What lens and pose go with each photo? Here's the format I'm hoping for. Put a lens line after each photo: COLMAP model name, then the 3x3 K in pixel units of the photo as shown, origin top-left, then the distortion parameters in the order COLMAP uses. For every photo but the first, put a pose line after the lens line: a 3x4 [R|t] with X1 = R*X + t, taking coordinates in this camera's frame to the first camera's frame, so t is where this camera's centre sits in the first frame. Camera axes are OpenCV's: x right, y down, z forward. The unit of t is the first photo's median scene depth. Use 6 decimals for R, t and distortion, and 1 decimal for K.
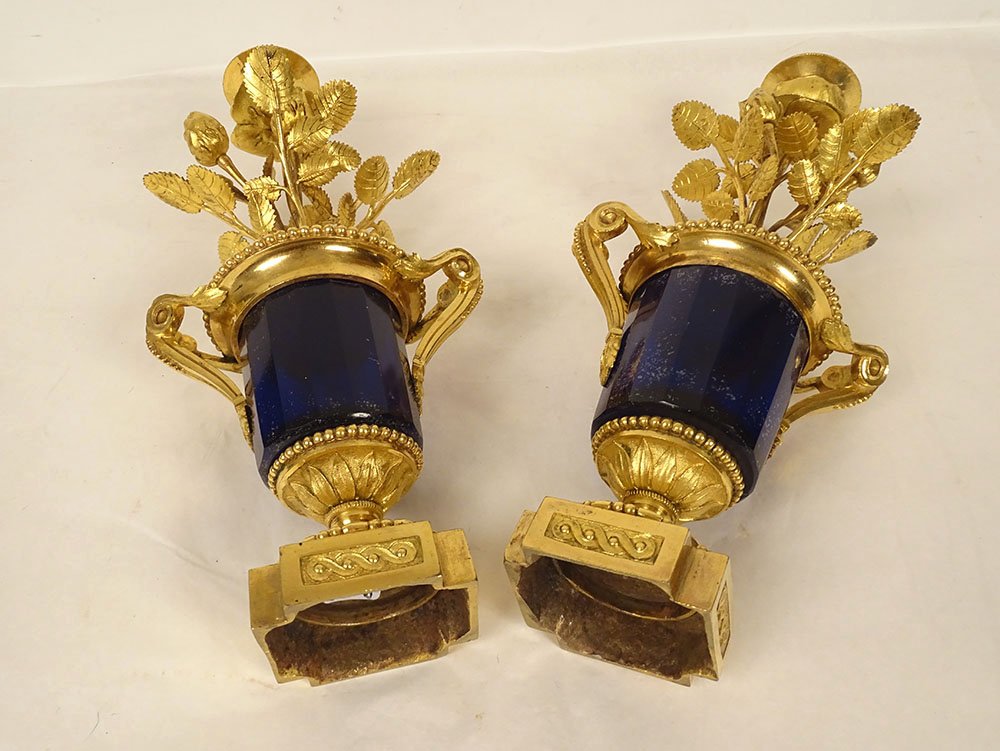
lens RADIAL K [[780.7, 0, 500.2], [0, 780.7, 375.7], [0, 0, 1]] dist [0.006980, 0.004377]
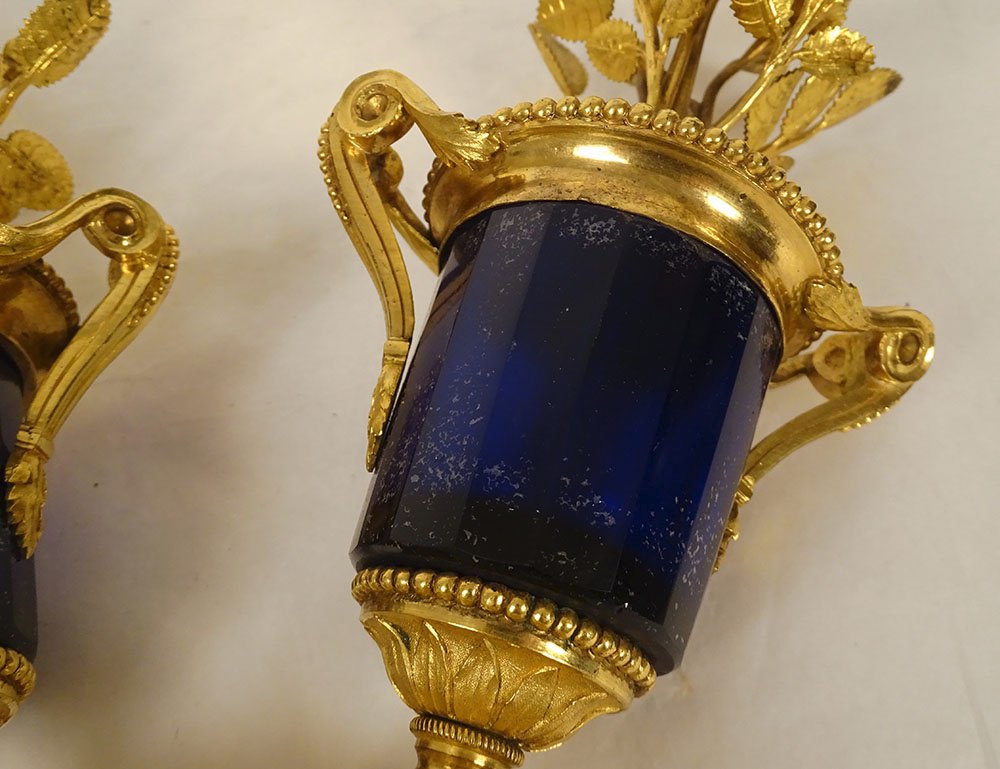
lens RADIAL K [[926.1, 0, 499.8], [0, 926.1, 384.3], [0, 0, 1]] dist [0.000200, 0.000000]
pose [[0.993937, -0.105797, 0.029922, 0.194050], [0.100127, 0.983423, 0.151176, -0.116210], [-0.045420, -0.147264, 0.988054, 0.414255]]
